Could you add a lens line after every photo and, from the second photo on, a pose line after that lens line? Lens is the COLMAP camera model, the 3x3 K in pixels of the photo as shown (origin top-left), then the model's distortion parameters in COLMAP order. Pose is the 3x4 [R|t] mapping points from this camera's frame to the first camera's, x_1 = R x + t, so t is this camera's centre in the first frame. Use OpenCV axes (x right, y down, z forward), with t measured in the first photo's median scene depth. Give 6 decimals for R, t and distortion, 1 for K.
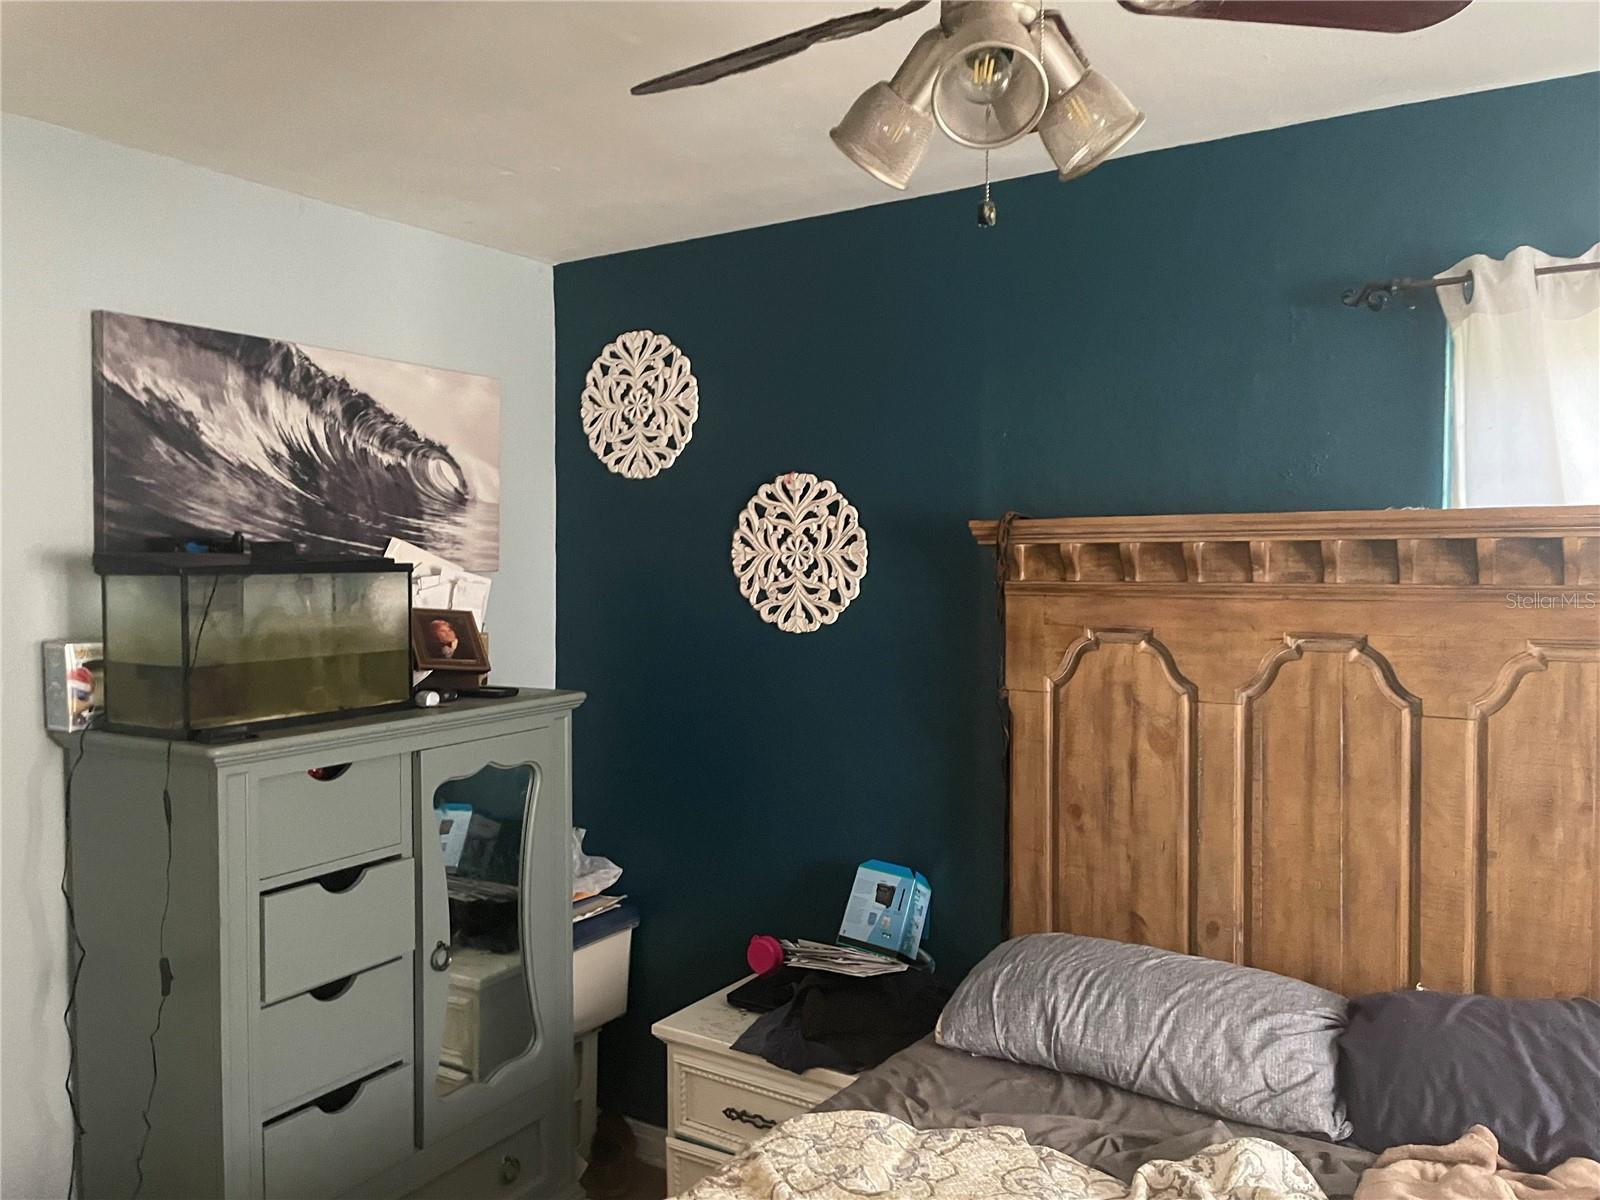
lens RADIAL K [[1194.3, 0, 800.0], [0, 1194.3, 600.0], [0, 0, 1]] dist [0.052792, -0.098321]
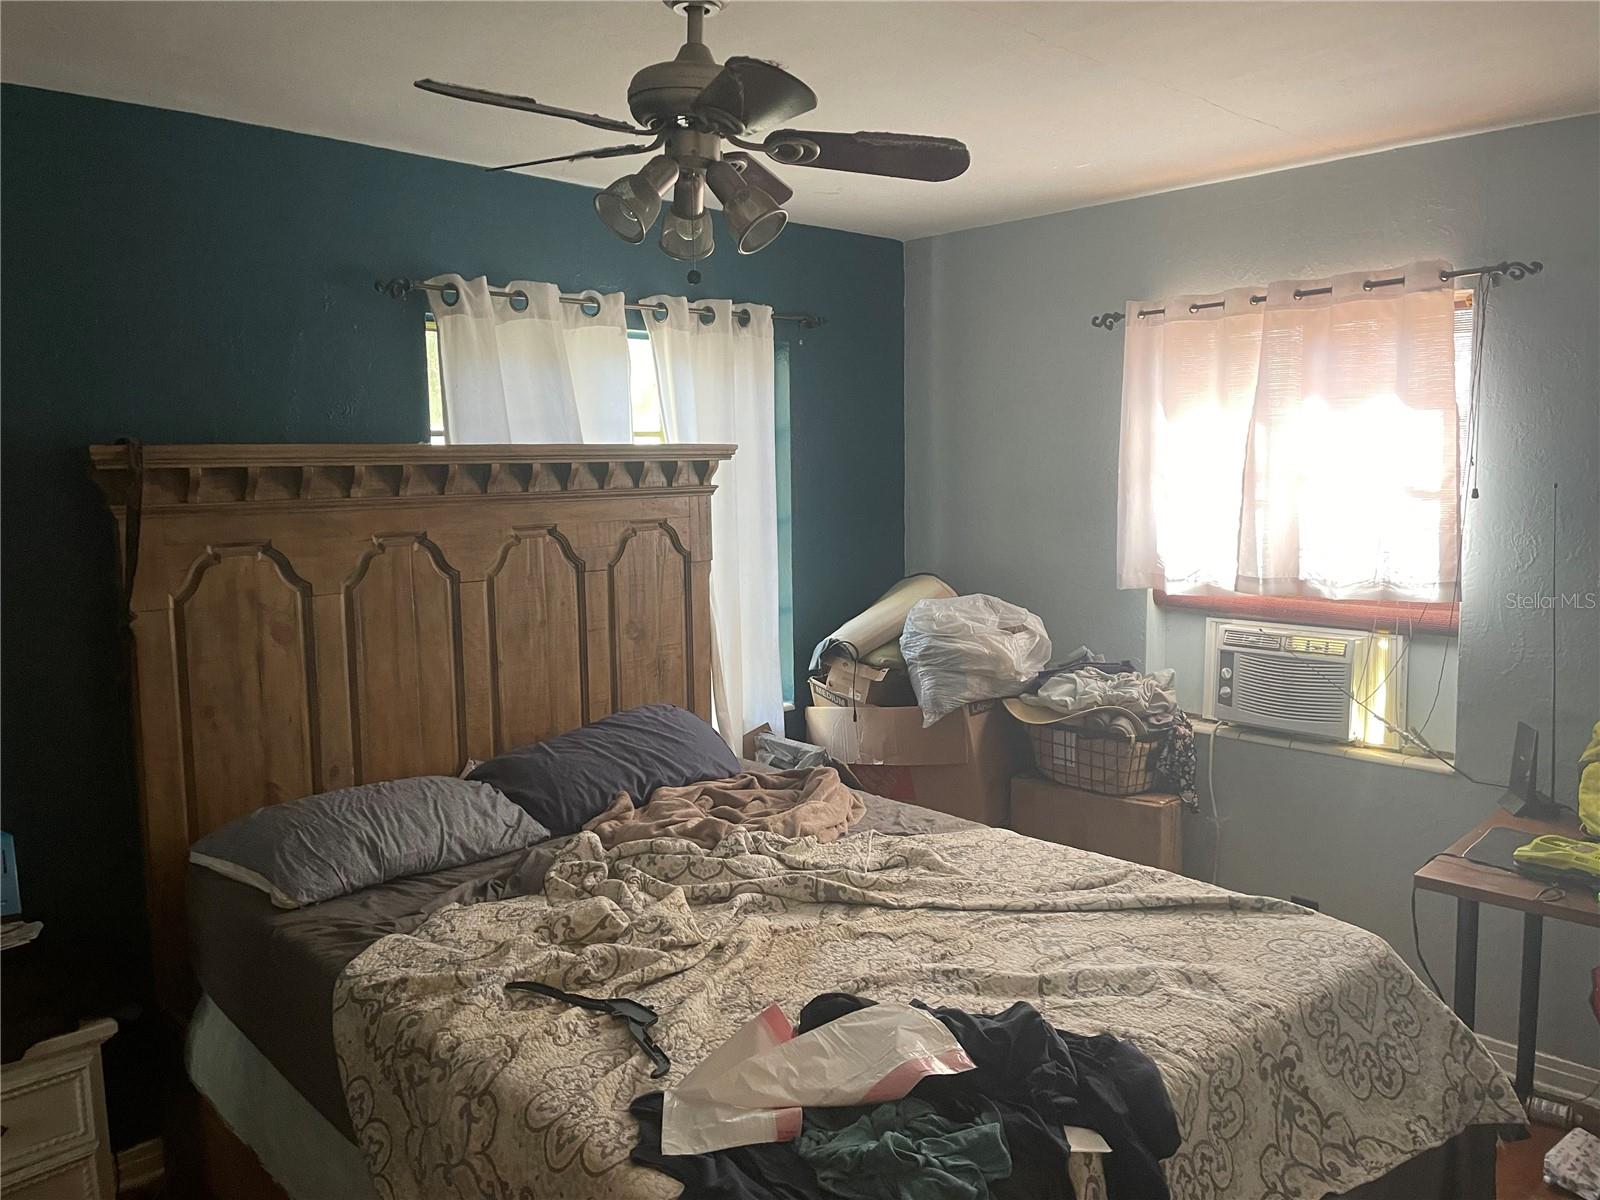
lens RADIAL K [[1162.7, 0, 805.8], [0, 1162.7, 593.9], [0, 0, 1]] dist [0.051693, -0.055419]
pose [[0.200643, -0.110708, 0.973389, -0.776536], [0.050252, 0.993449, 0.102632, -0.016475], [-0.978375, 0.028322, 0.204892, 0.264455]]
